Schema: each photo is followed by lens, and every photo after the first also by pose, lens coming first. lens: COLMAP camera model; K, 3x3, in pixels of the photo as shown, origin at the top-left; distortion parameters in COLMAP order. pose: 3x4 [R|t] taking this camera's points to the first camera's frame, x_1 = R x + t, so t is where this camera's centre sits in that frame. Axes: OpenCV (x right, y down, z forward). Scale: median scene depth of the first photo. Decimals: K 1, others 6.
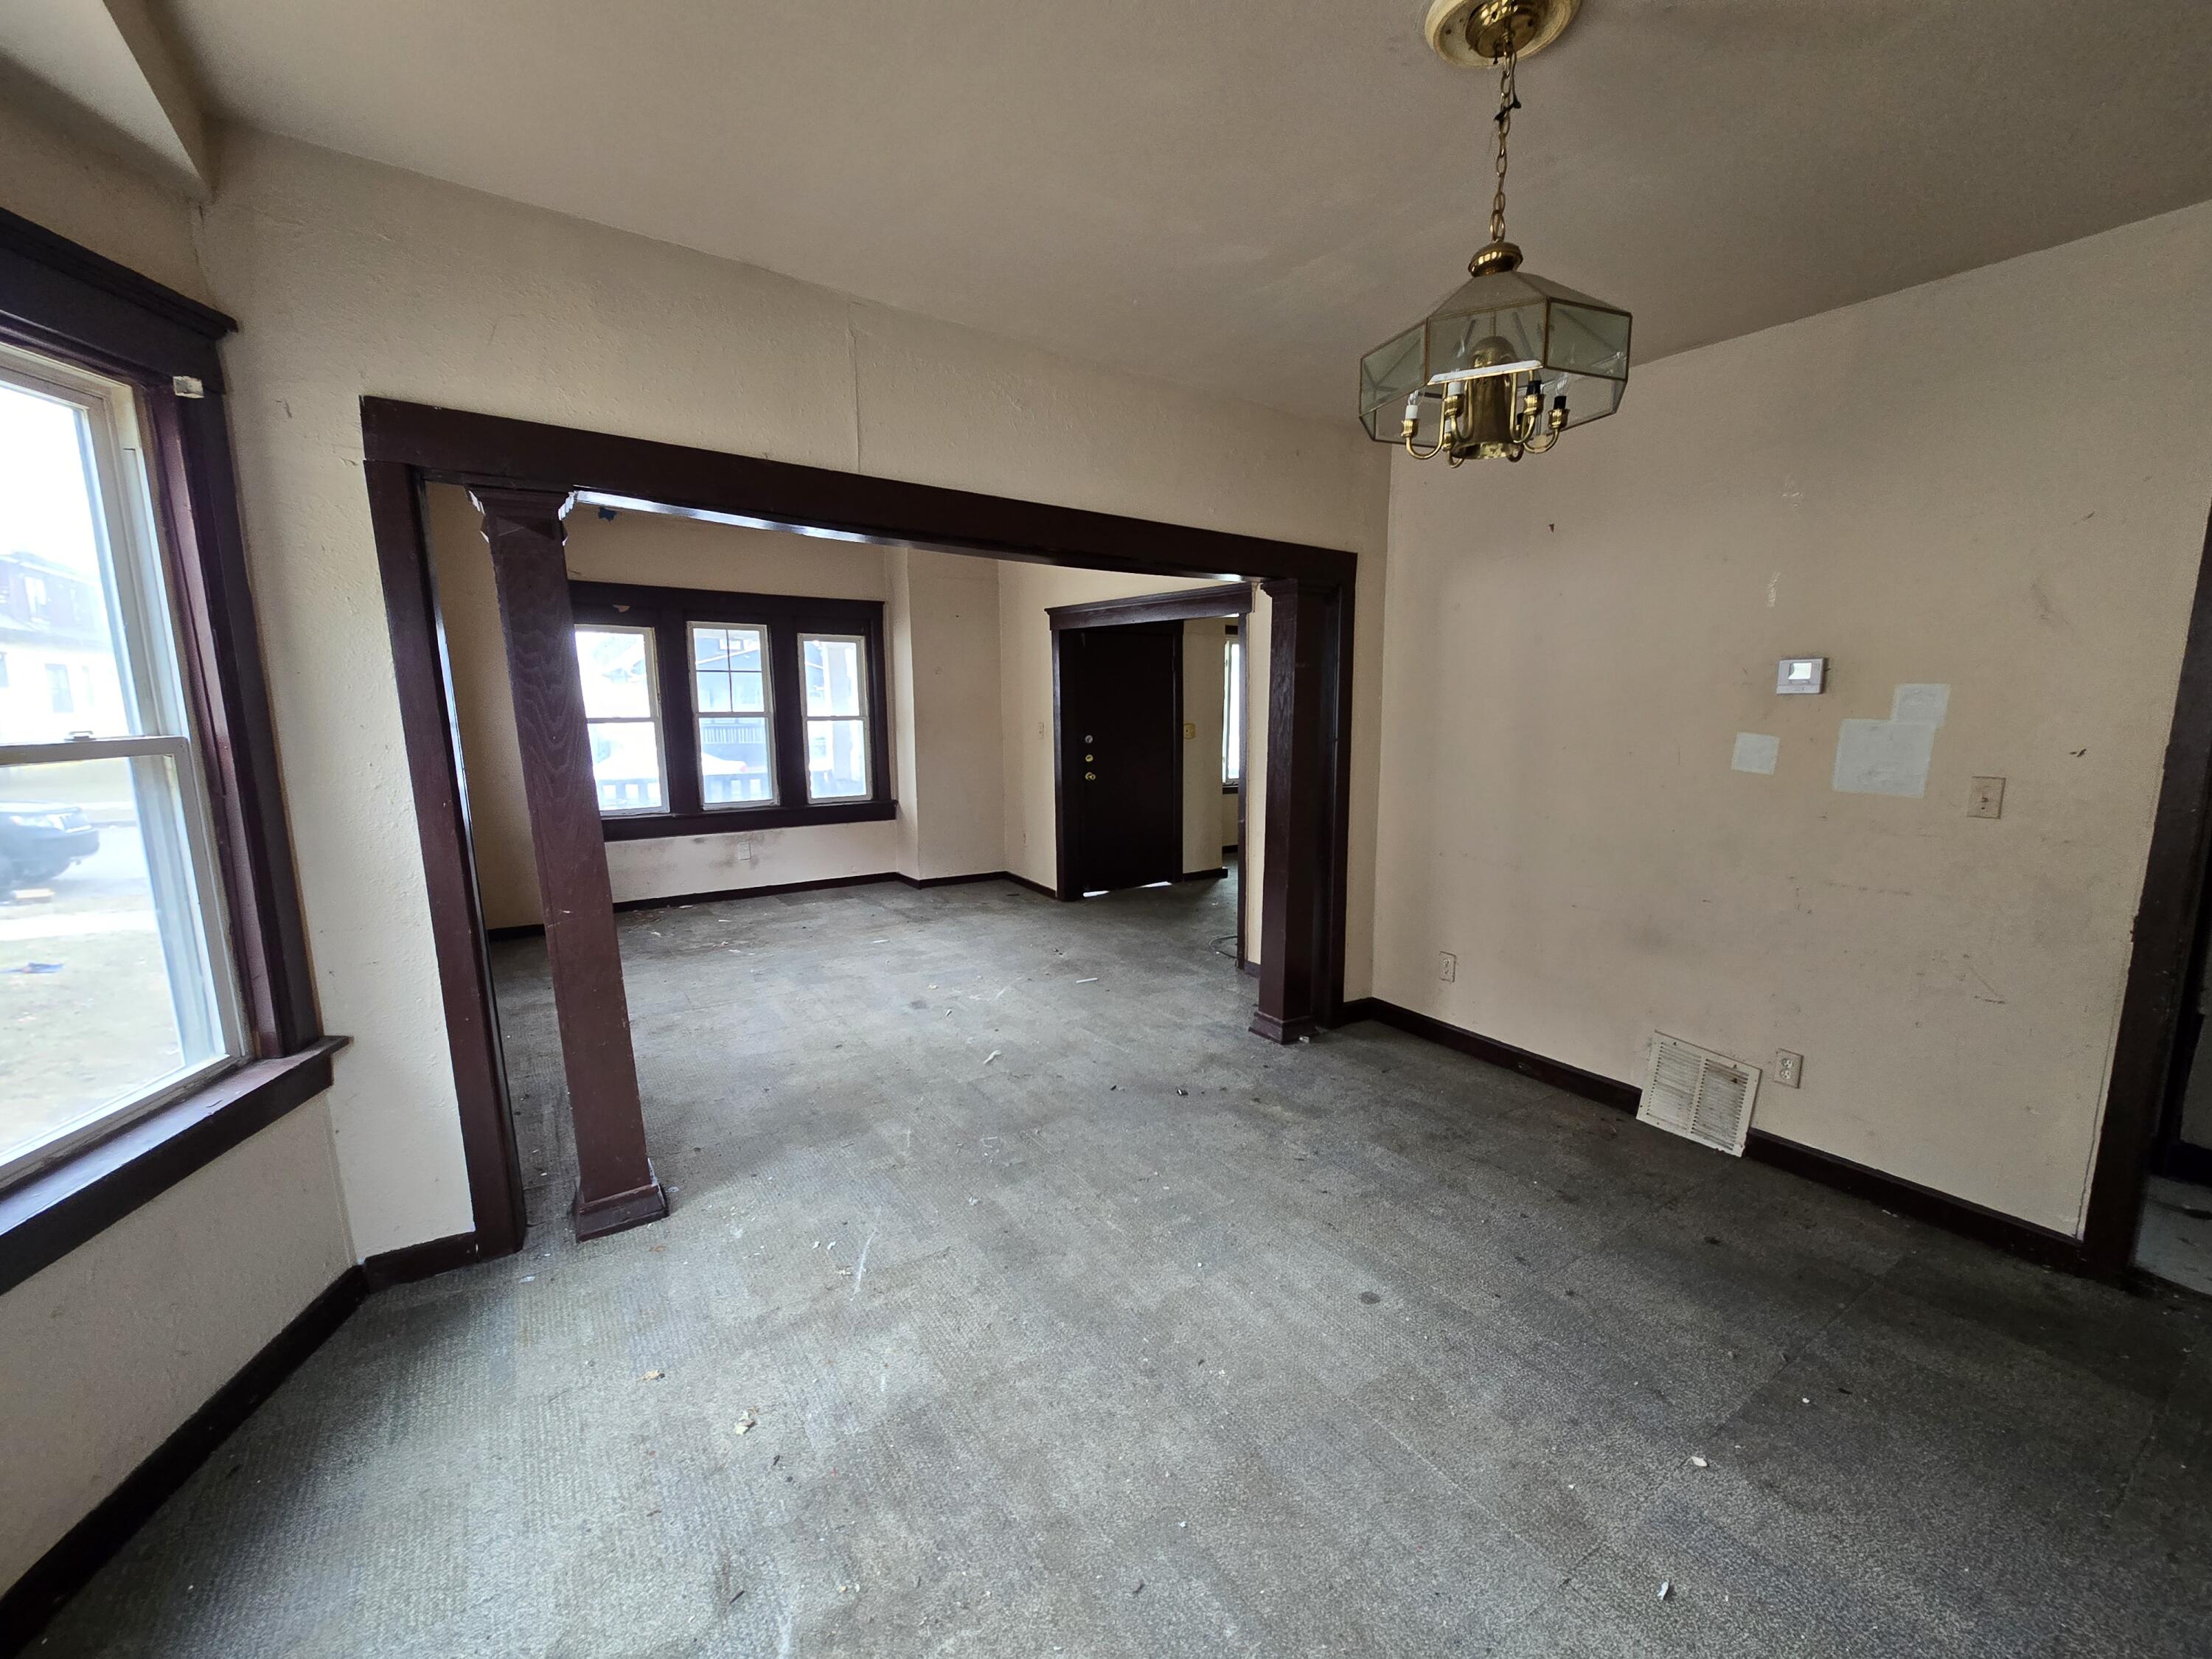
lens RADIAL K [[906.2, 0, 1124.4], [0, 906.2, 842.7], [0, 0, 1]] dist [-0.003317, -0.000020]
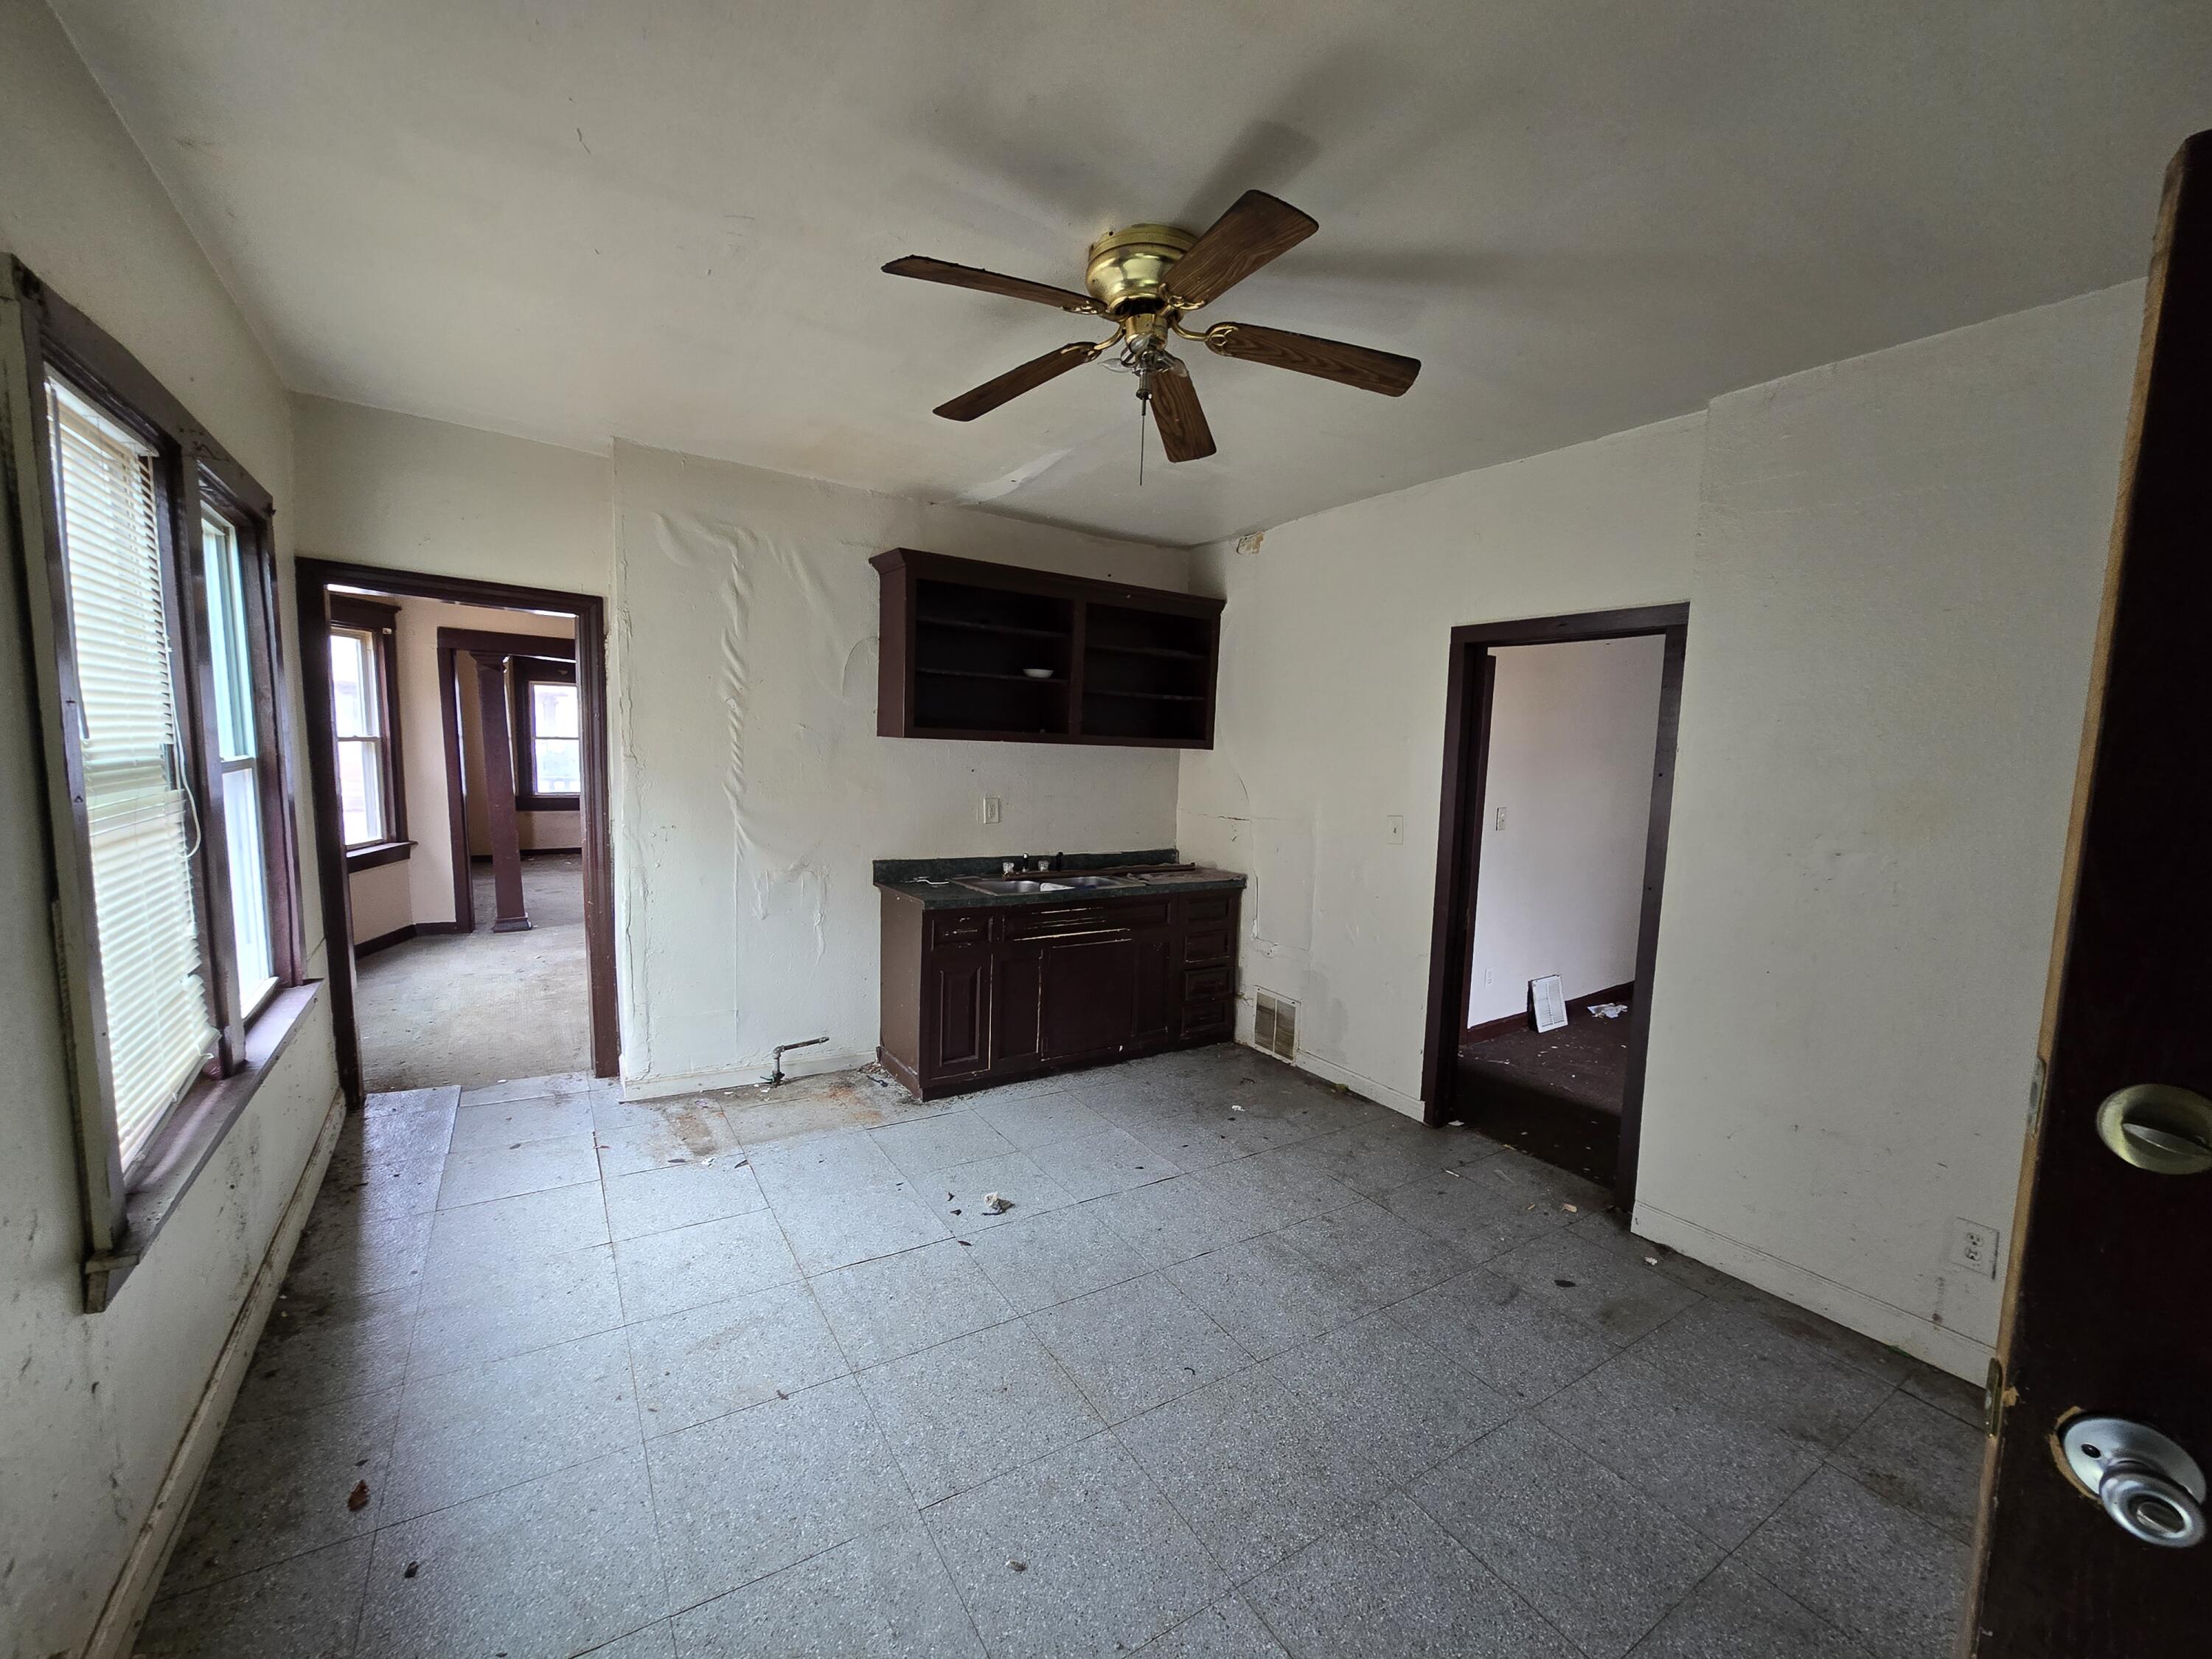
lens RADIAL K [[906.2, 0, 1124.4], [0, 906.2, 842.7], [0, 0, 1]] dist [-0.003317, -0.000020]
pose [[0.999303, 0.037328, 0.000251, 1.027165], [-0.037278, 0.998285, -0.045148, 0.193160], [-0.001936, 0.045107, 0.998980, -1.386845]]
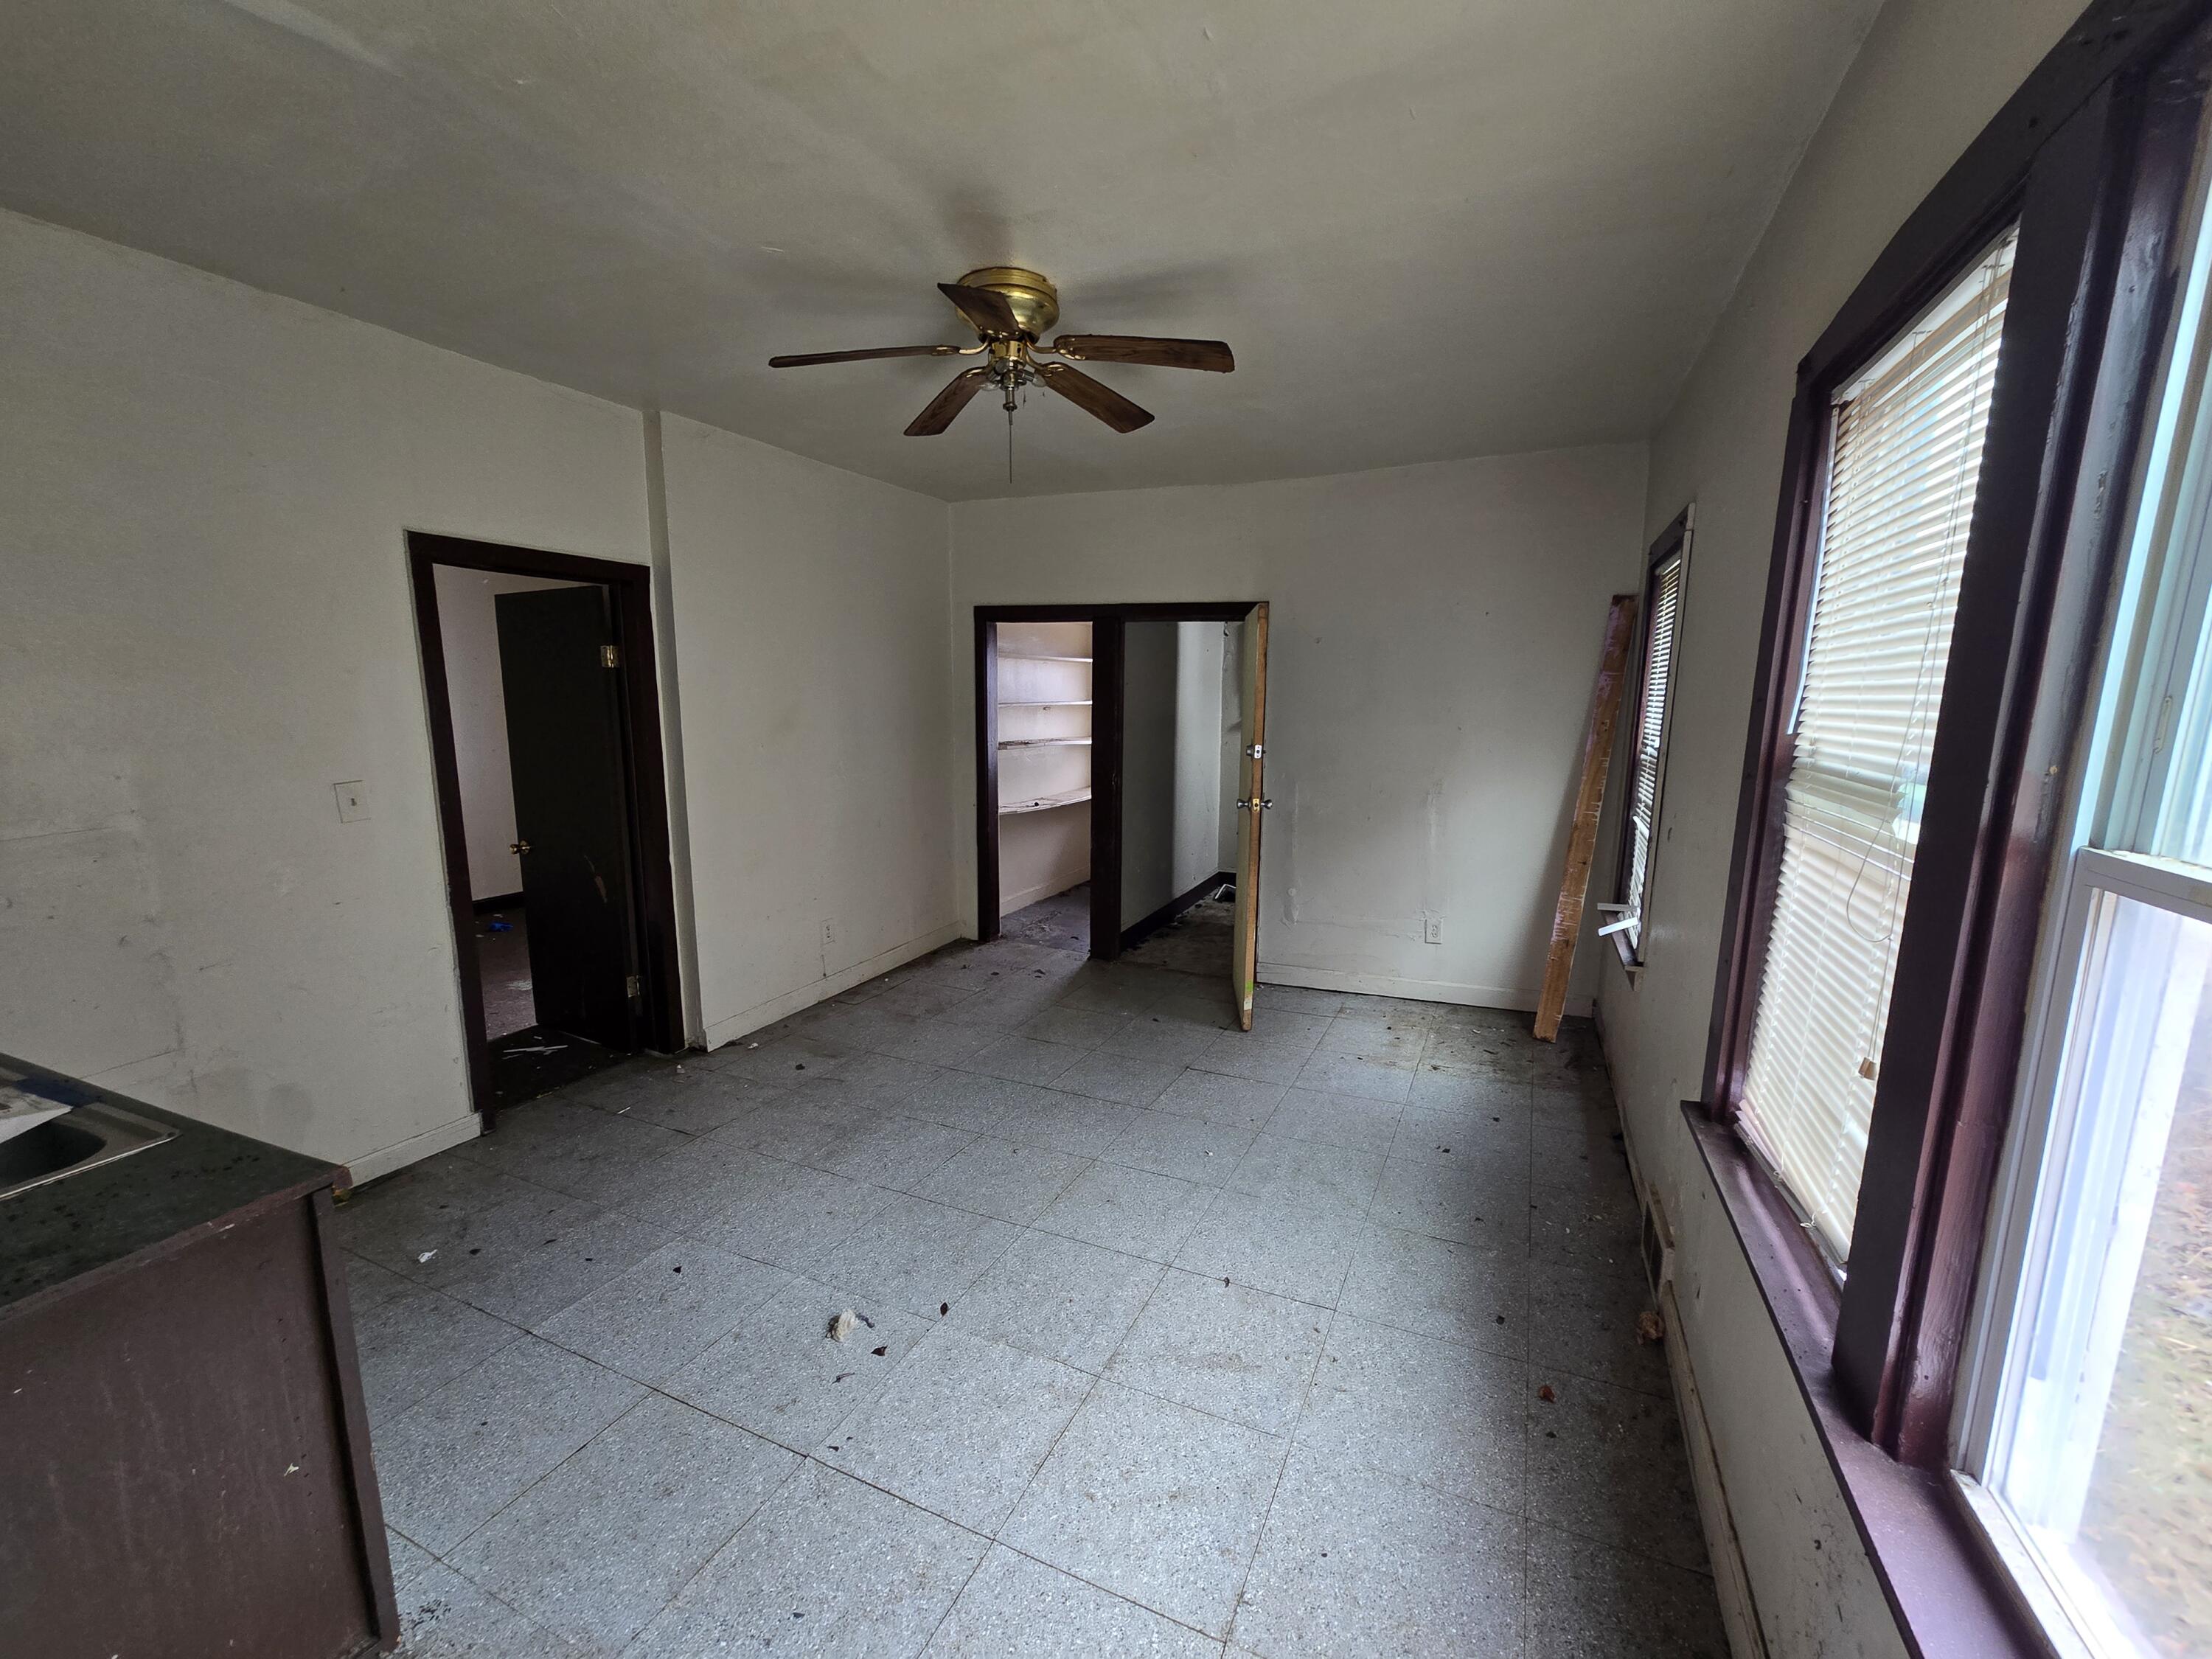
lens RADIAL K [[906.2, 0, 1124.4], [0, 906.2, 842.7], [0, 0, 1]] dist [-0.003317, -0.000020]
pose [[-0.540393, -0.136478, 0.830270, 0.202481], [0.122620, 0.963450, 0.238179, 0.017631], [-0.832430, 0.230518, -0.503907, -0.261698]]
